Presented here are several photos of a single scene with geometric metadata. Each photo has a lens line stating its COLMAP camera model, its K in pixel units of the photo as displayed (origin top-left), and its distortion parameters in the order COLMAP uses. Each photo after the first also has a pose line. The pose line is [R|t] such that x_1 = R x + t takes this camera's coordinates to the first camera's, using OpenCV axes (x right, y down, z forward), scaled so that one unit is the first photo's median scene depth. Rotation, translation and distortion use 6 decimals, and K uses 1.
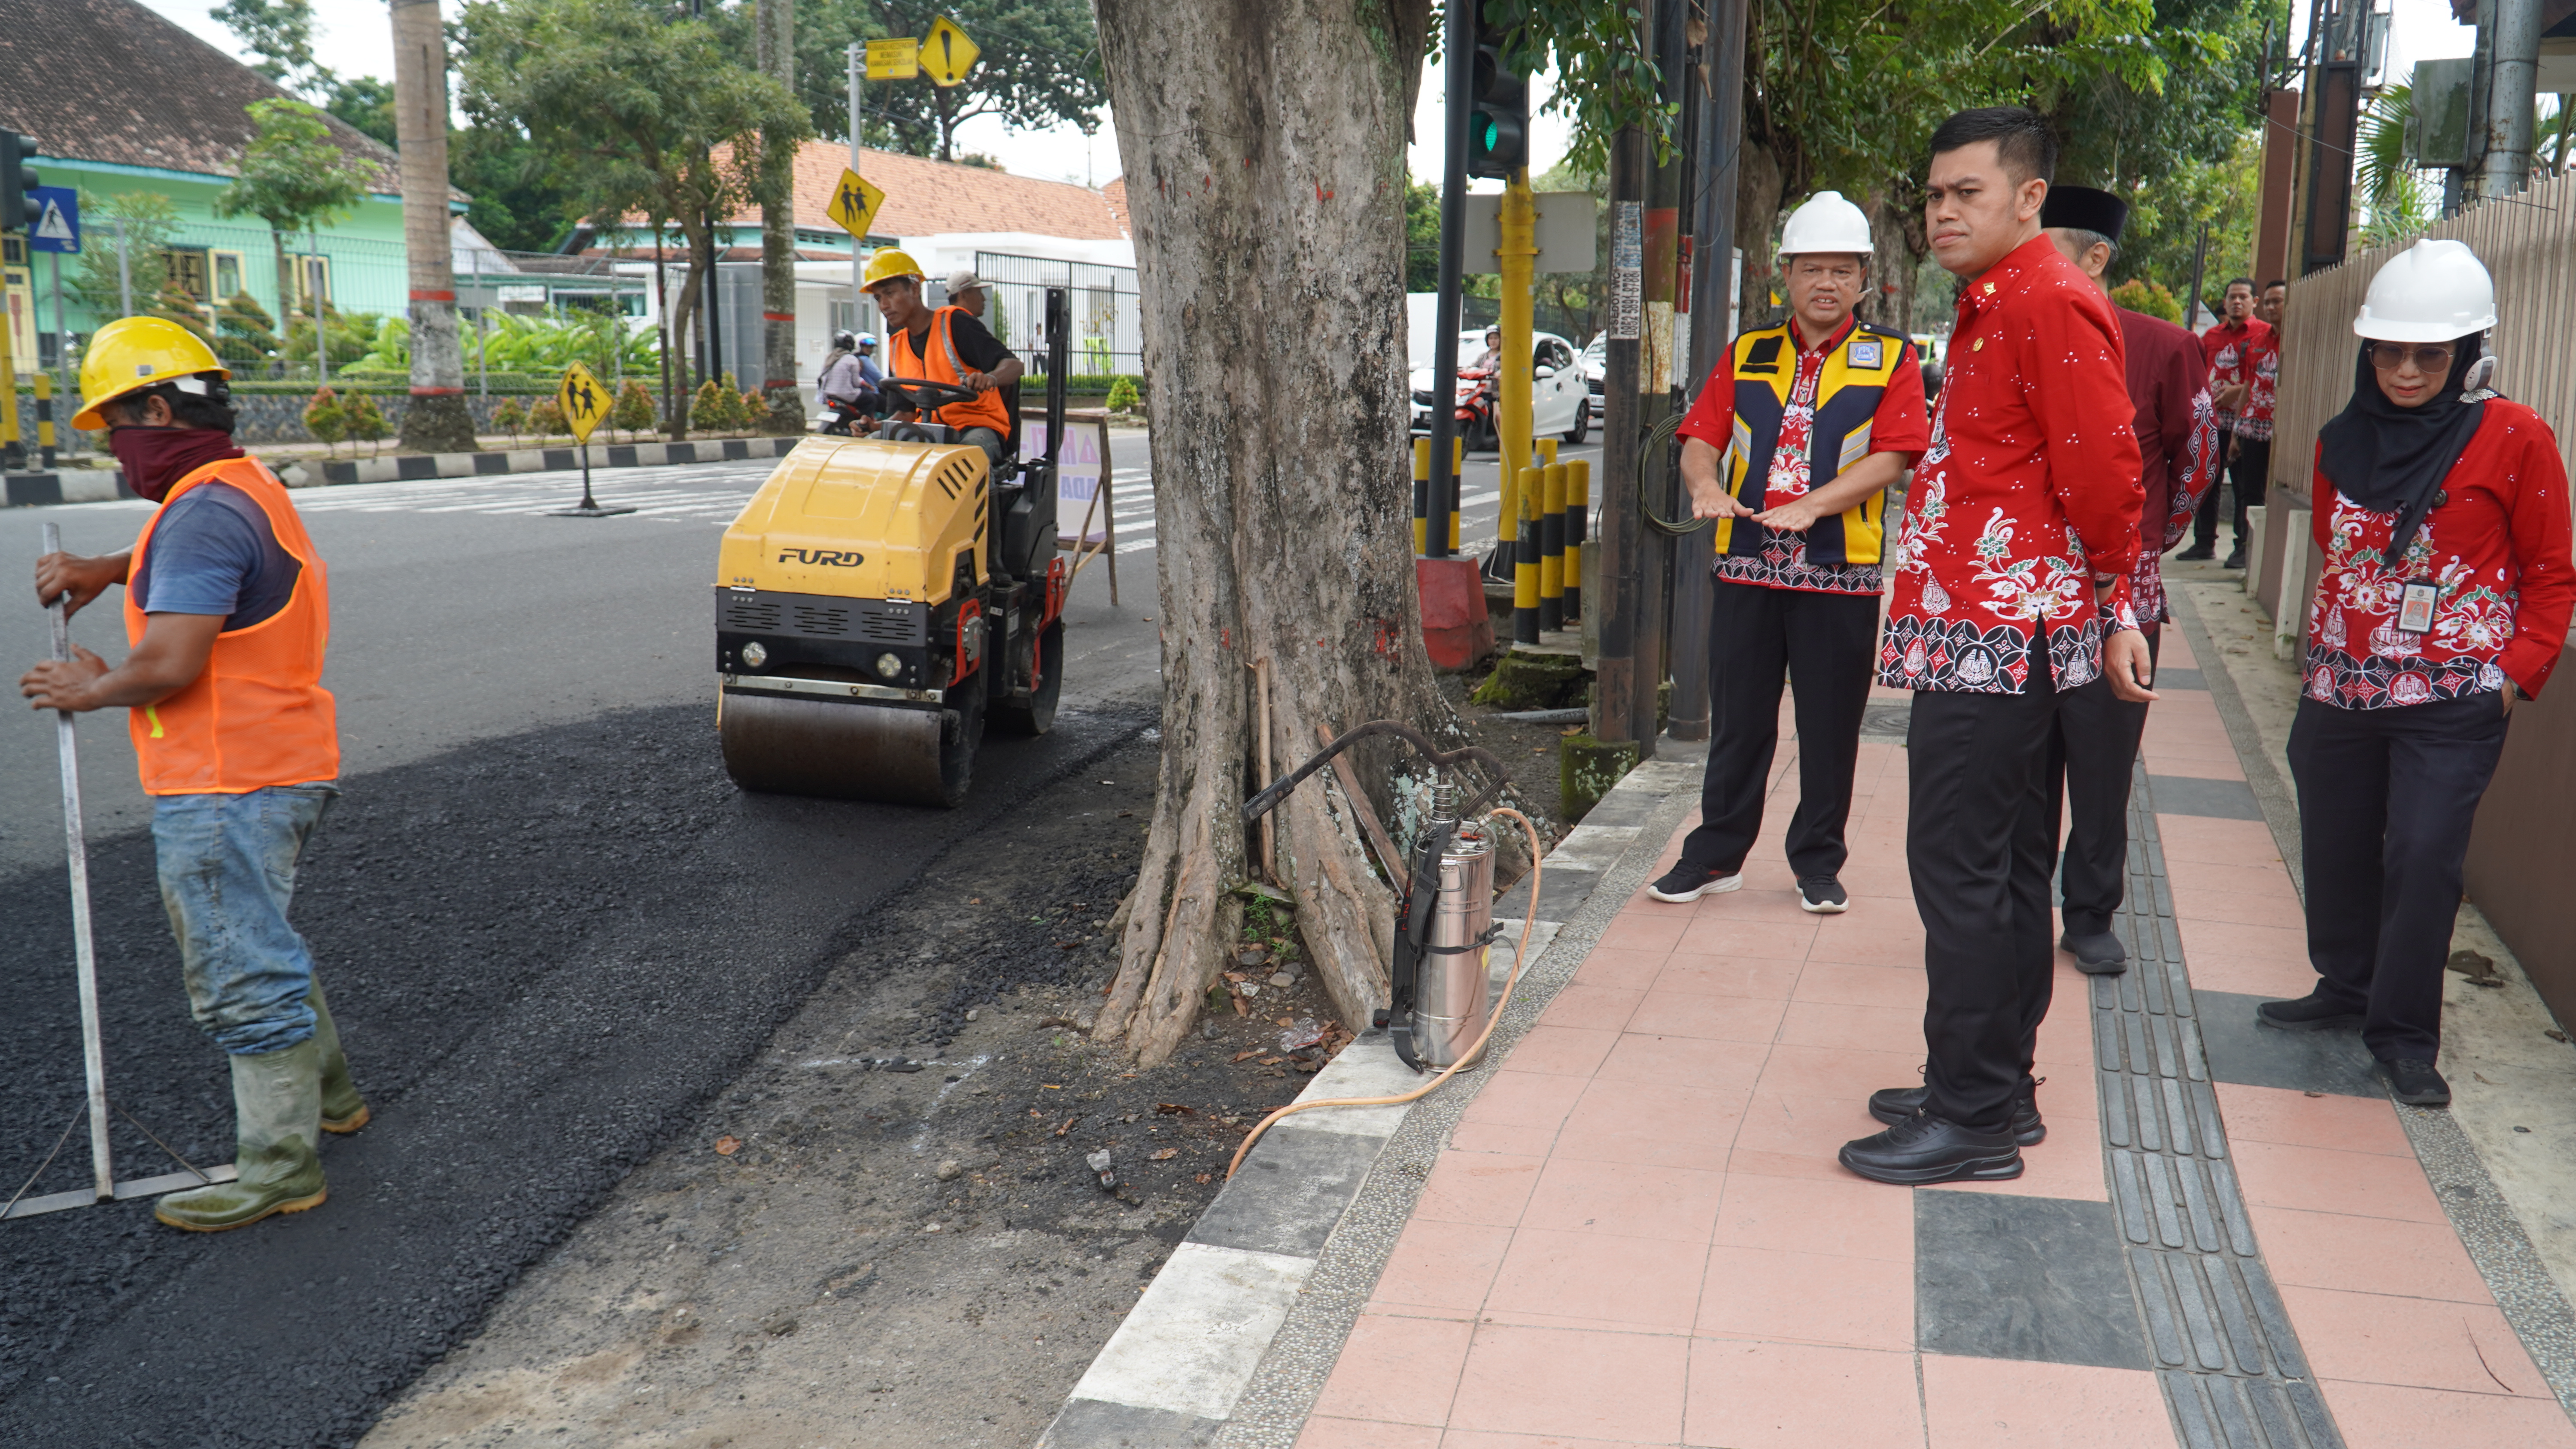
lens RADIAL K [[2048.2, 0, 1334.6], [0, 2048.2, 727.0], [0, 0, 1]] dist [-0.037662, 0.092342]
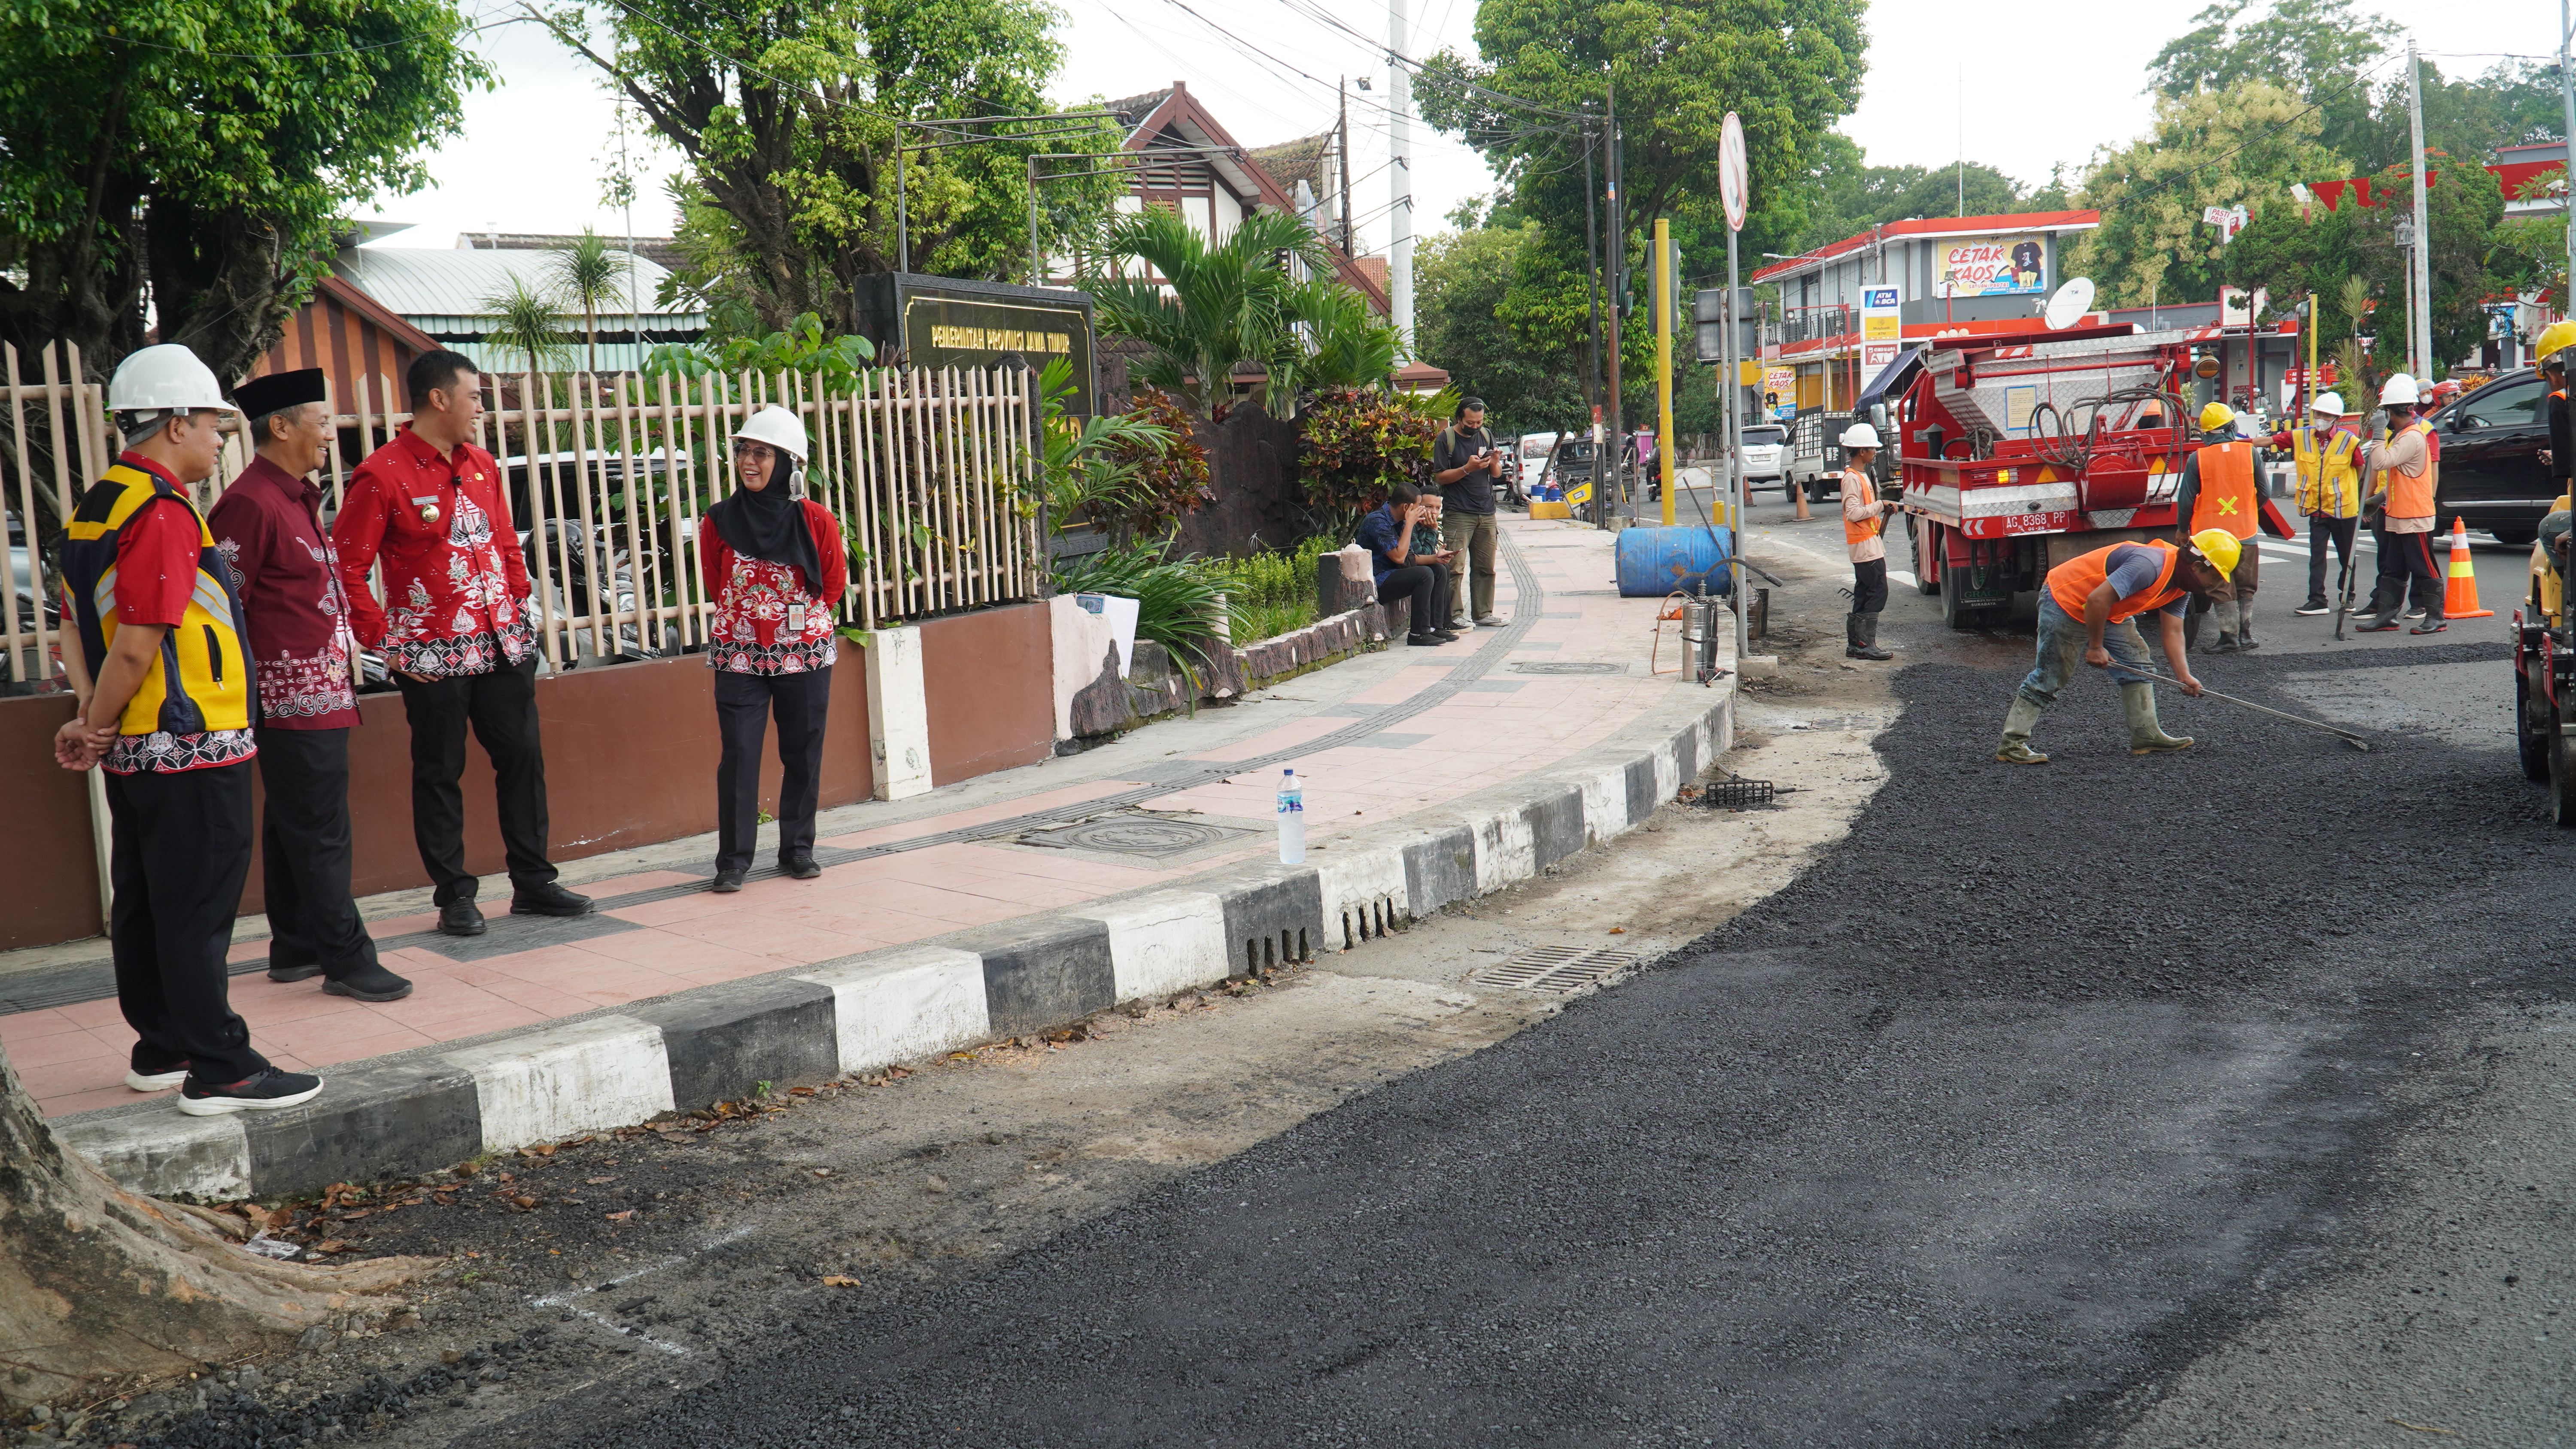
lens RADIAL K [[2380.5, 0, 1288.0], [0, 2380.5, 724.5], [0, 0, 1]] dist [0.075015, 0.002357]
pose [[-0.857603, -0.054967, 0.511366, -0.856820], [0.111581, 0.950706, 0.289324, -0.298656], [-0.502062, 0.305184, -0.809195, 1.431487]]
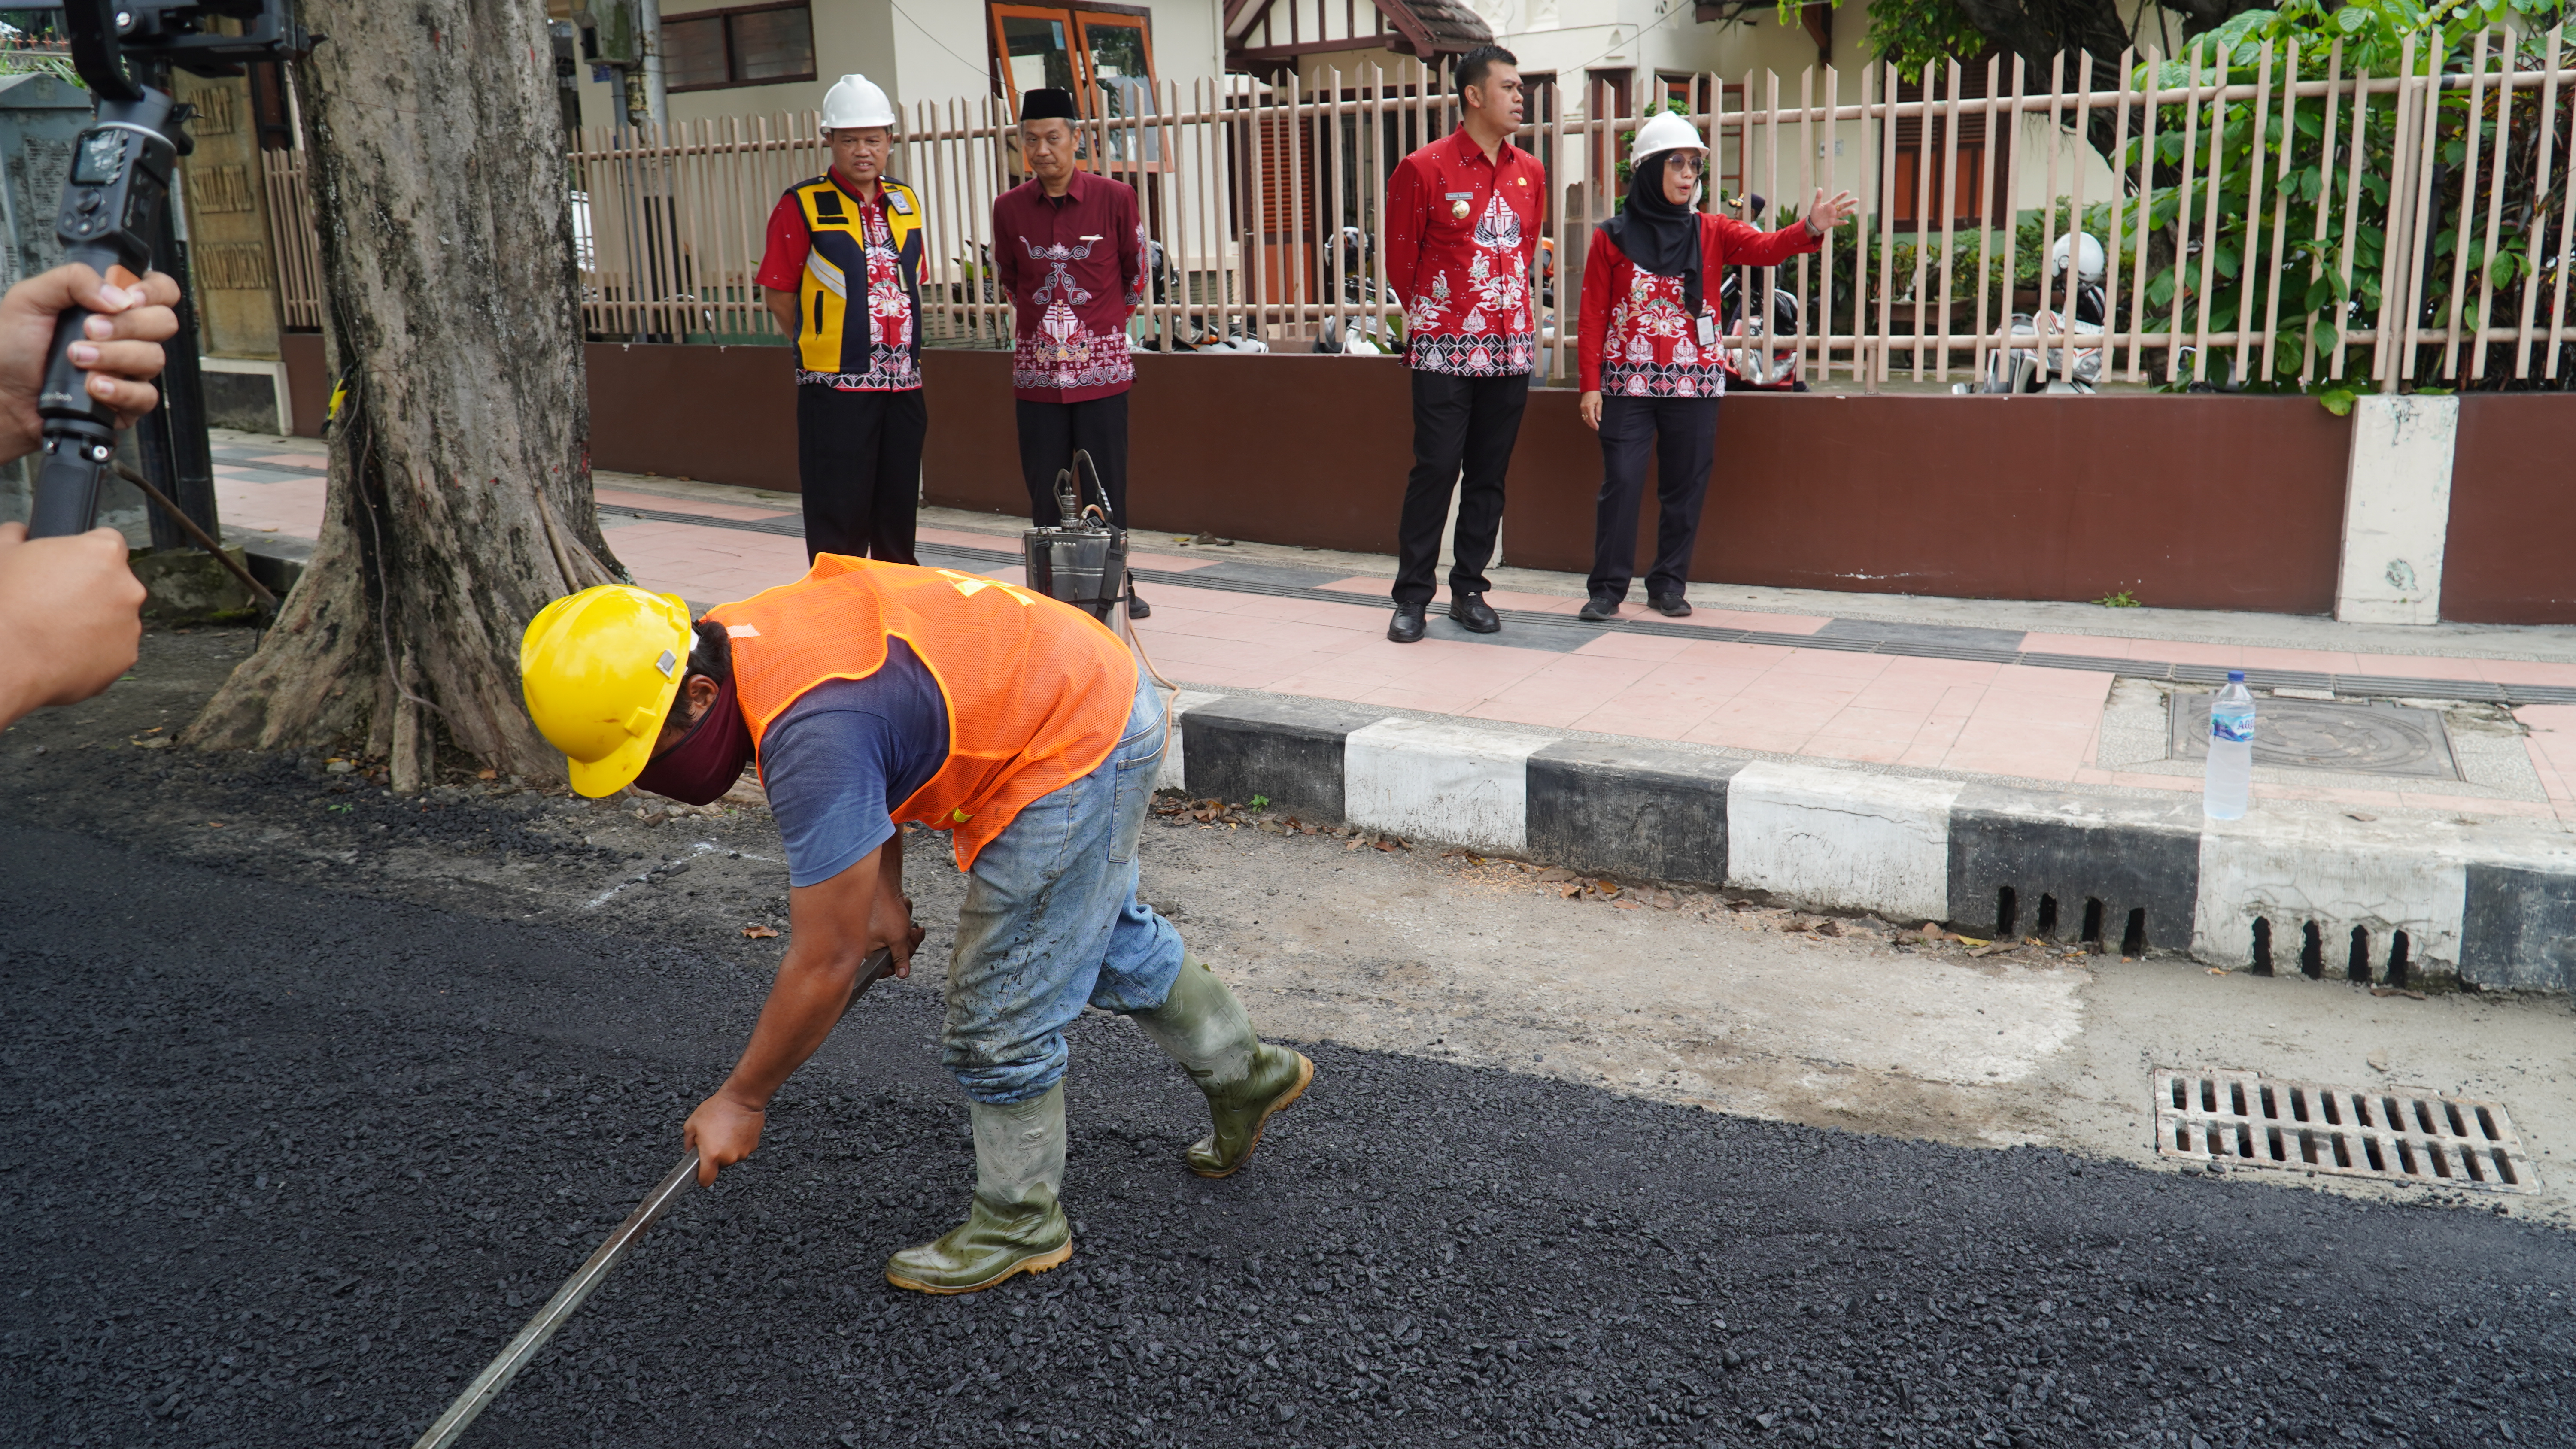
lens RADIAL K [[2048.2, 0, 1334.6], [0, 2048.2, 727.0], [0, 0, 1]] dist [-0.037662, 0.092342]
pose [[0.320128, -0.248379, 0.914235, -0.944742], [0.202034, 0.960719, 0.190264, -0.033791], [-0.925581, 0.123798, 0.357734, 0.248005]]
